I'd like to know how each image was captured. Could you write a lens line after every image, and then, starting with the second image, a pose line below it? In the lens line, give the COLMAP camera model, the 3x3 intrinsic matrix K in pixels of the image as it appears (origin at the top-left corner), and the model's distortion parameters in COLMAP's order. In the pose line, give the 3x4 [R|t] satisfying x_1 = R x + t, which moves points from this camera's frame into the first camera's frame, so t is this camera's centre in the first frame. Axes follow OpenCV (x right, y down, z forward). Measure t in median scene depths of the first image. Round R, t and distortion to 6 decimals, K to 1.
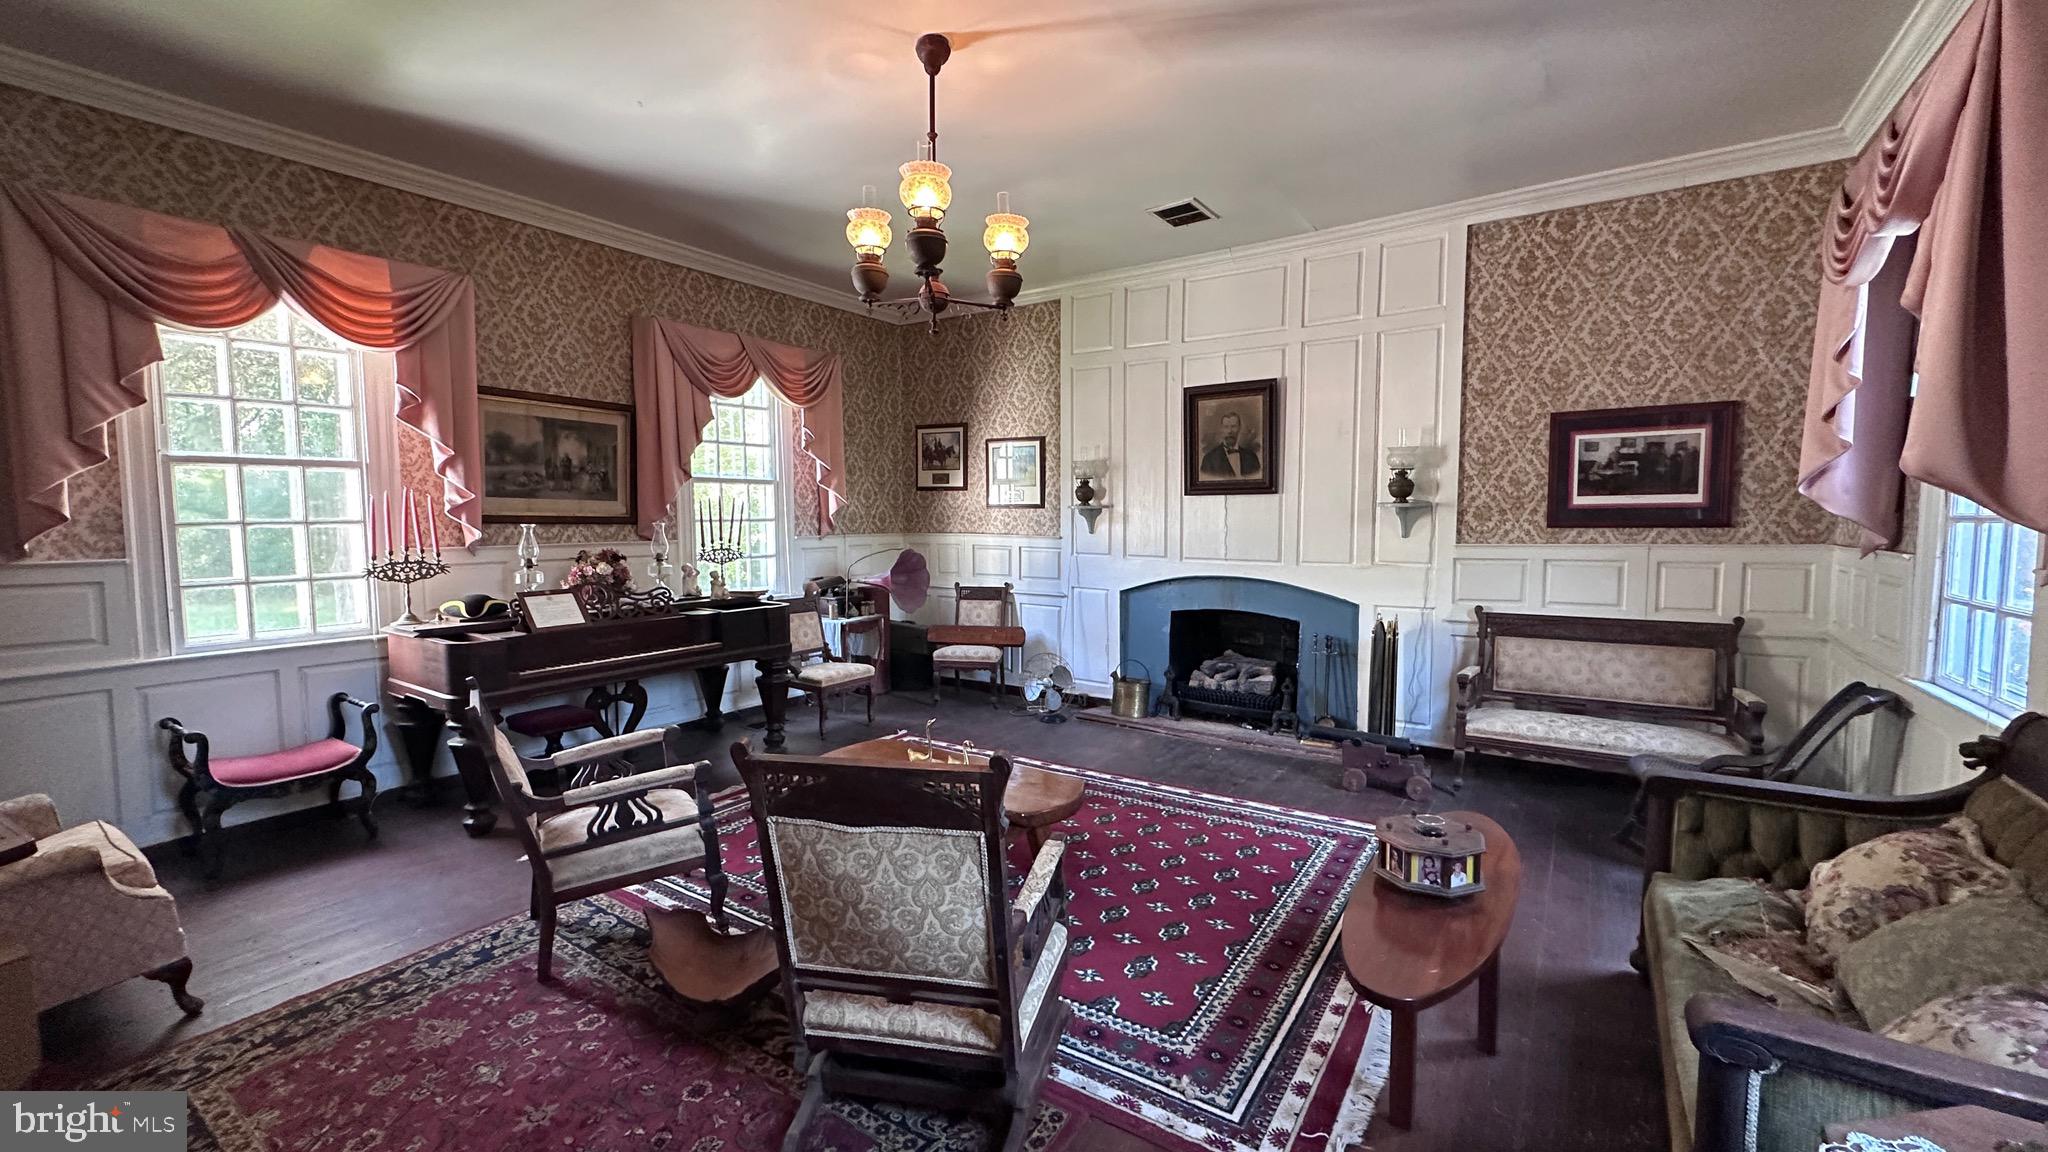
lens RADIAL K [[814.7, 0, 1026.1], [0, 814.7, 572.6], [0, 0, 1]] dist [-0.002668, 0.001191]
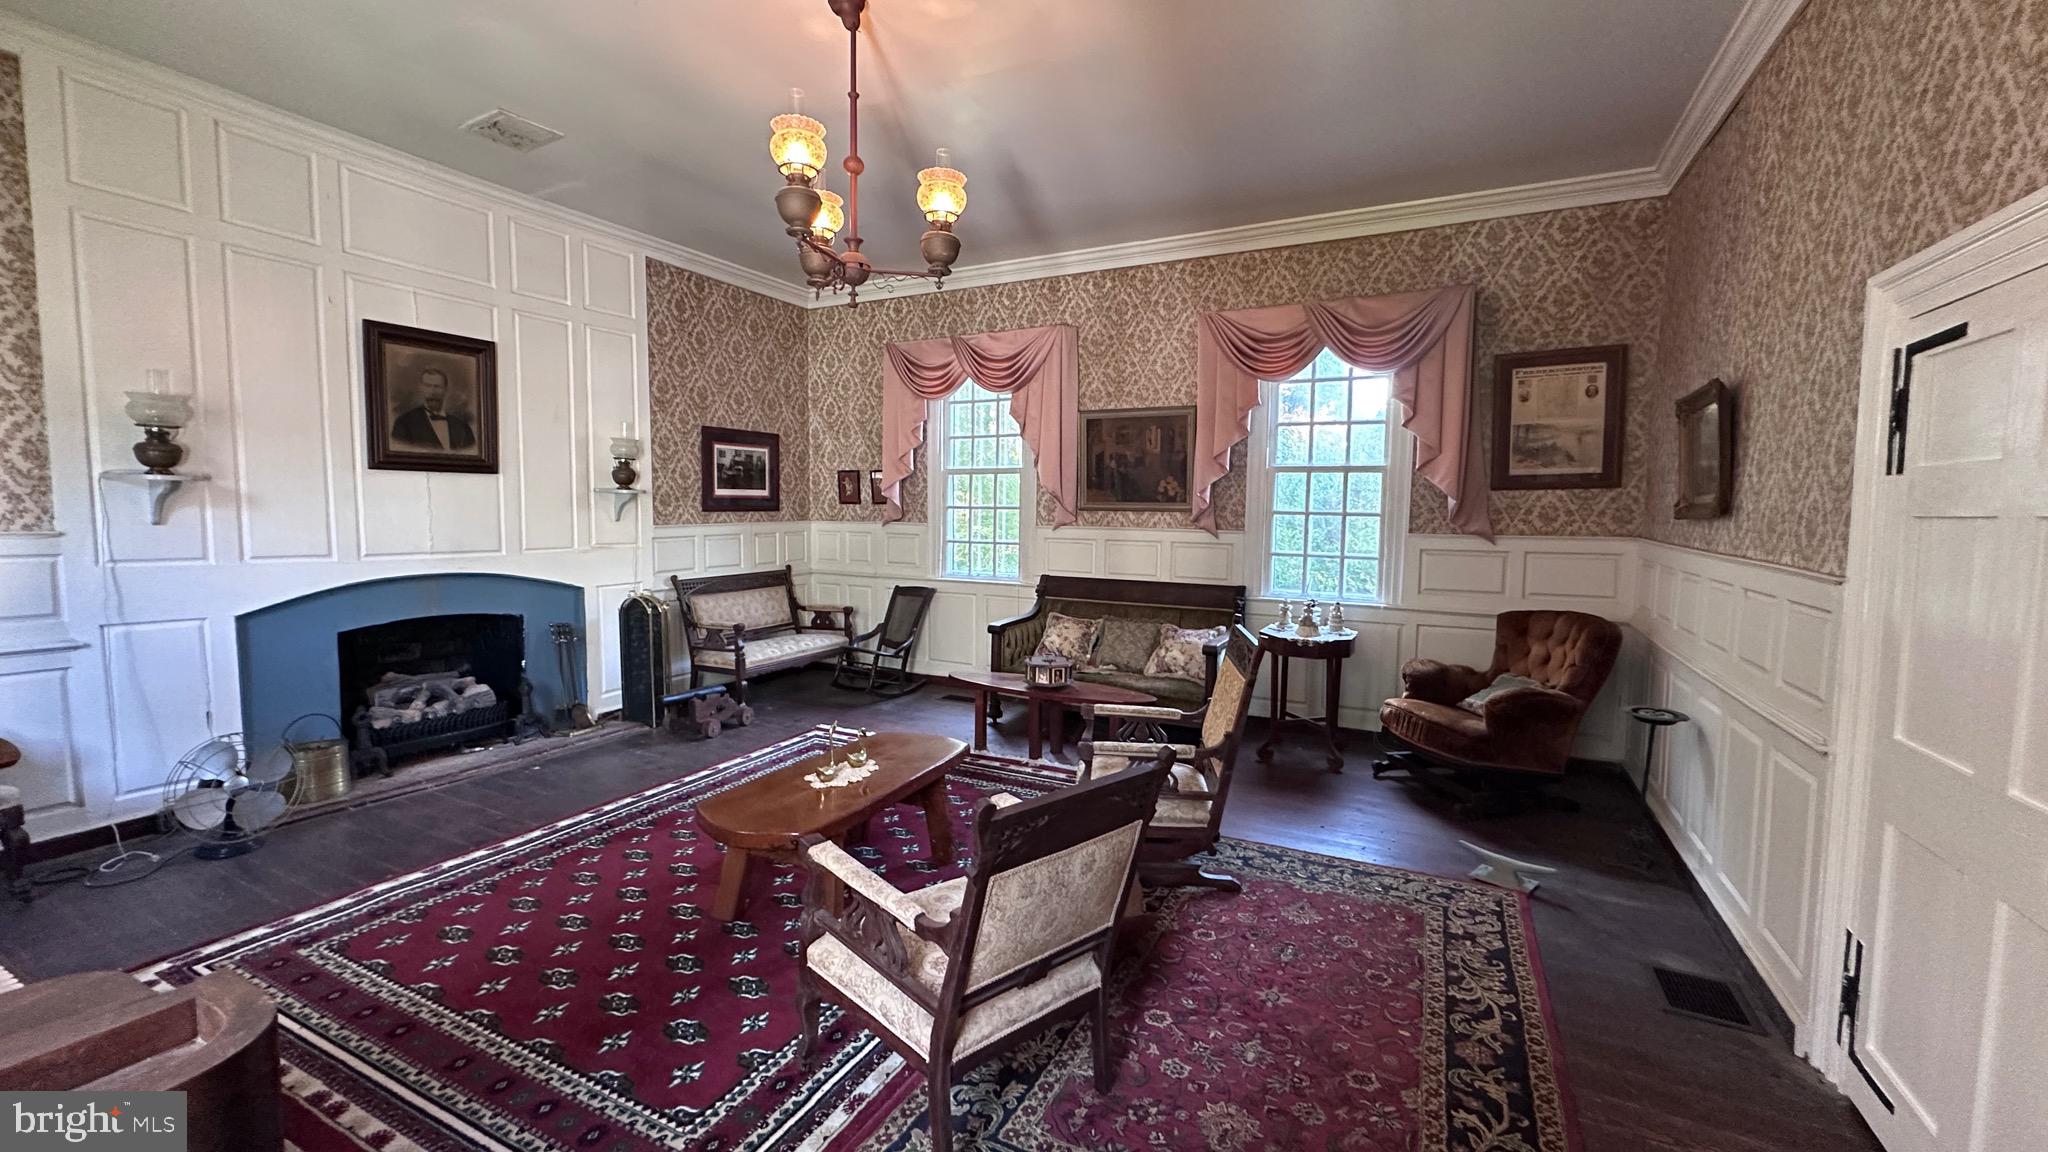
lens RADIAL K [[814.7, 0, 1021.1], [0, 814.7, 571.3], [0, 0, 1]] dist [-0.002668, 0.001191]
pose [[-0.118589, -0.074506, 0.990144, -0.703242], [0.058602, 0.994918, 0.081883, -0.034278], [-0.991213, 0.067735, -0.113620, 0.603331]]
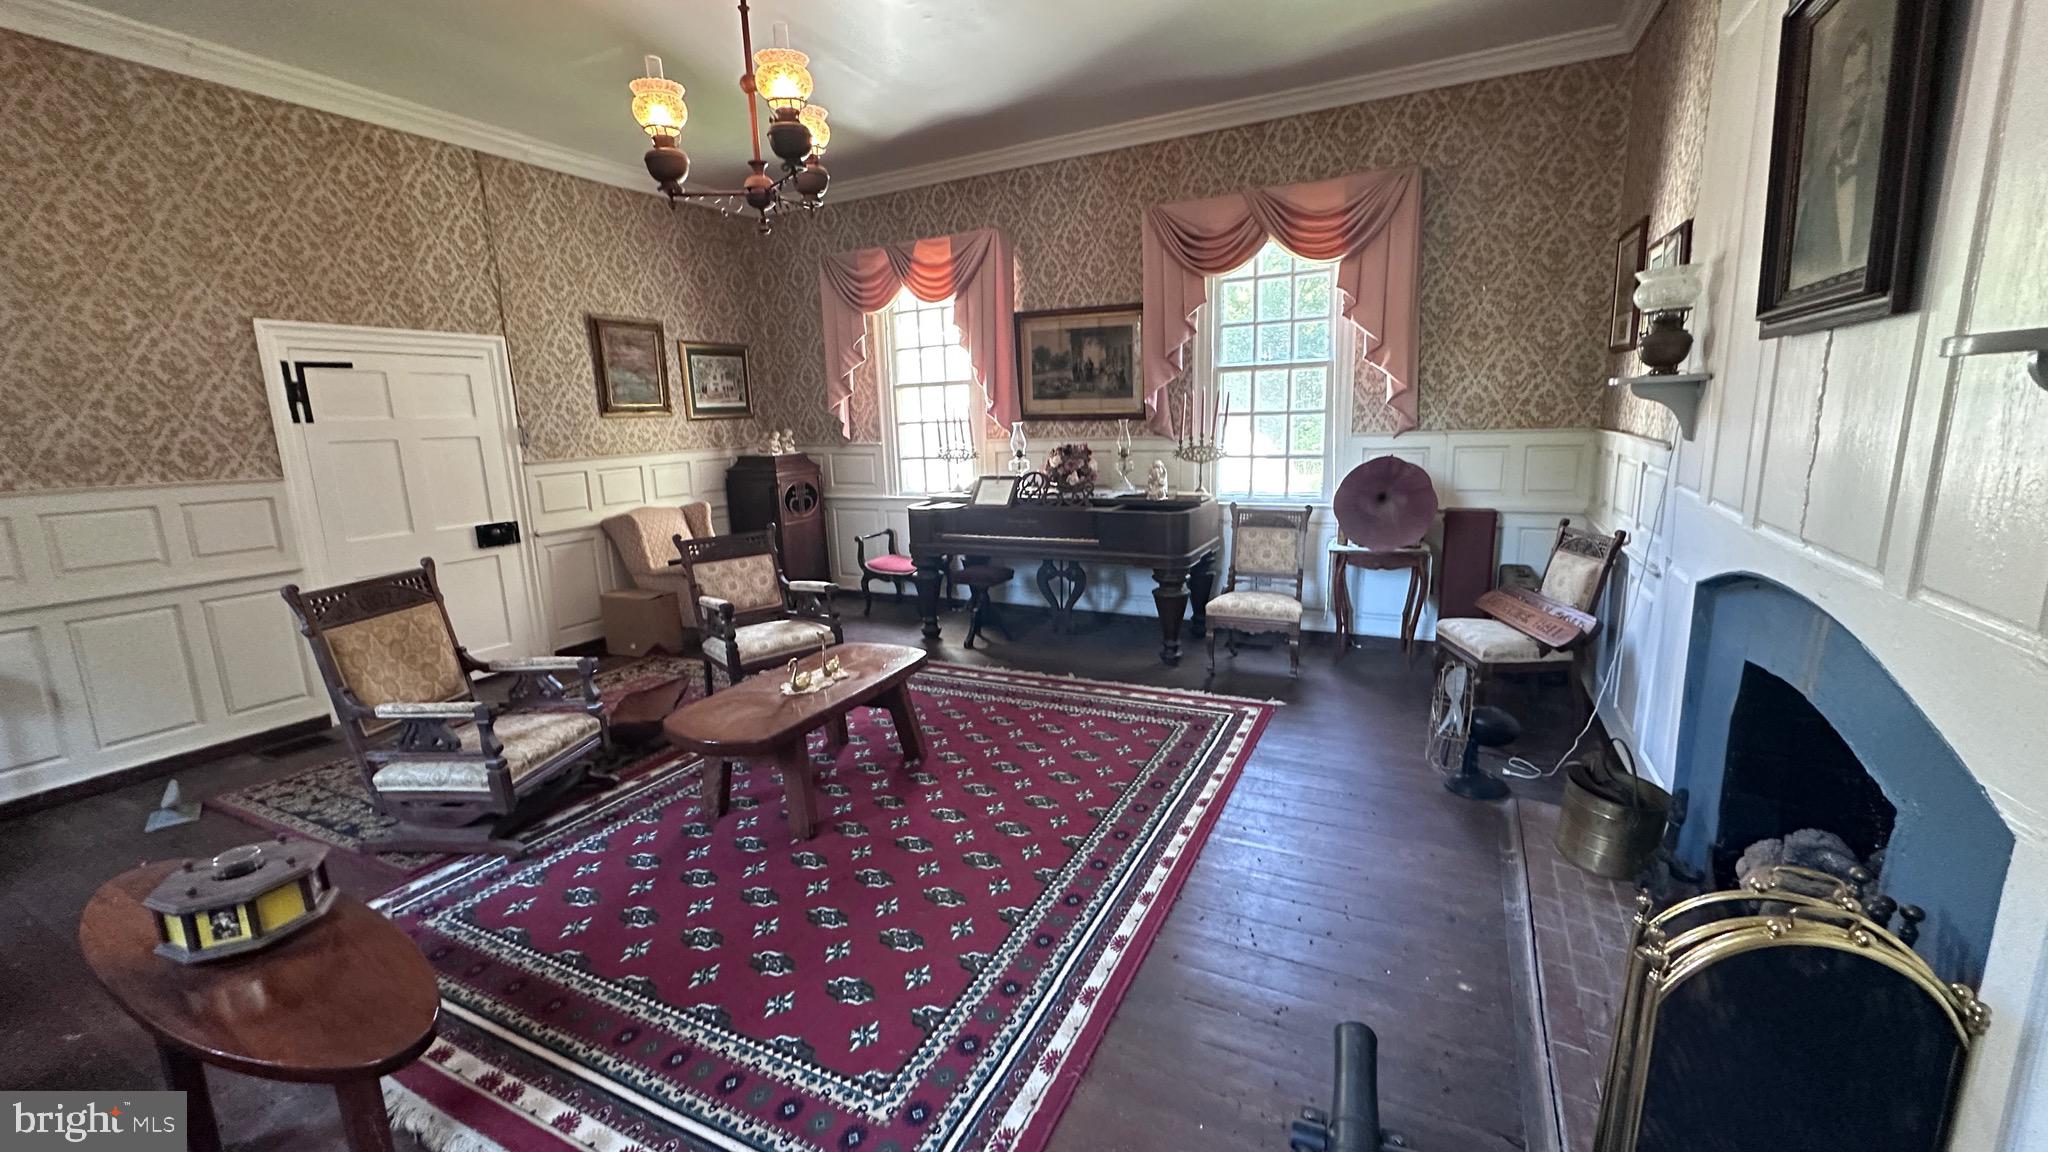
lens RADIAL K [[814.7, 0, 1025.0], [0, 814.7, 576.0], [0, 0, 1]] dist [-0.002668, 0.001191]
pose [[0.124441, 0.191686, -0.973535, 0.596903], [-0.040117, 0.981332, 0.188093, -0.056897], [0.991416, 0.015649, 0.129808, 0.762579]]
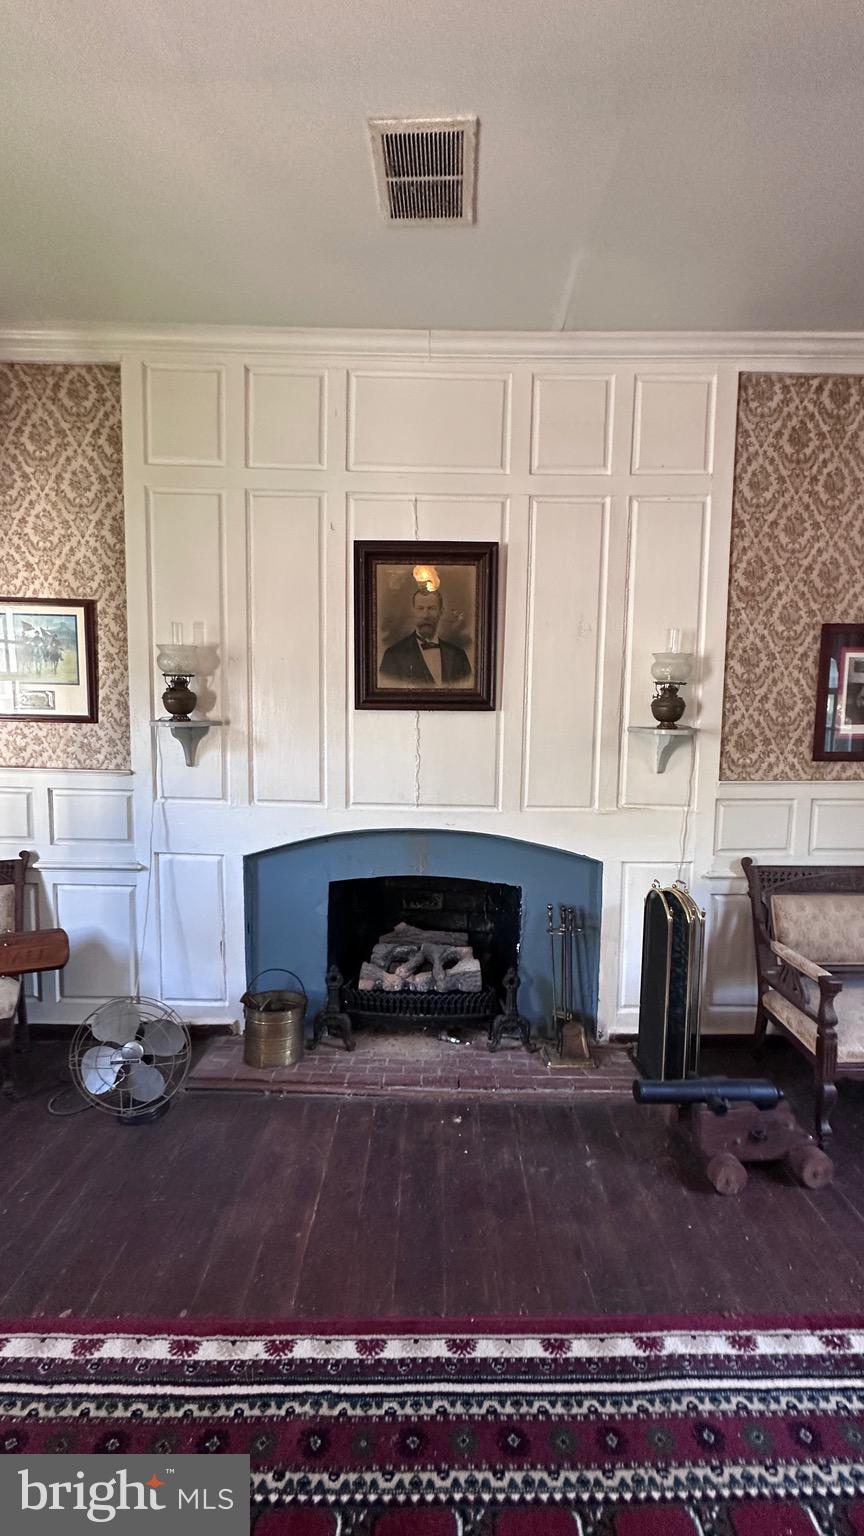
lens RADIAL K [[611.0, 0, 432.2], [0, 611.0, 766.6], [0, 0, 1]] dist [-0.002668, 0.001191]
pose [[0.824878, -0.033030, 0.564346, -0.037400], [0.023787, 0.999435, 0.023726, -0.069182], [-0.564811, -0.006147, 0.825198, 0.659791]]
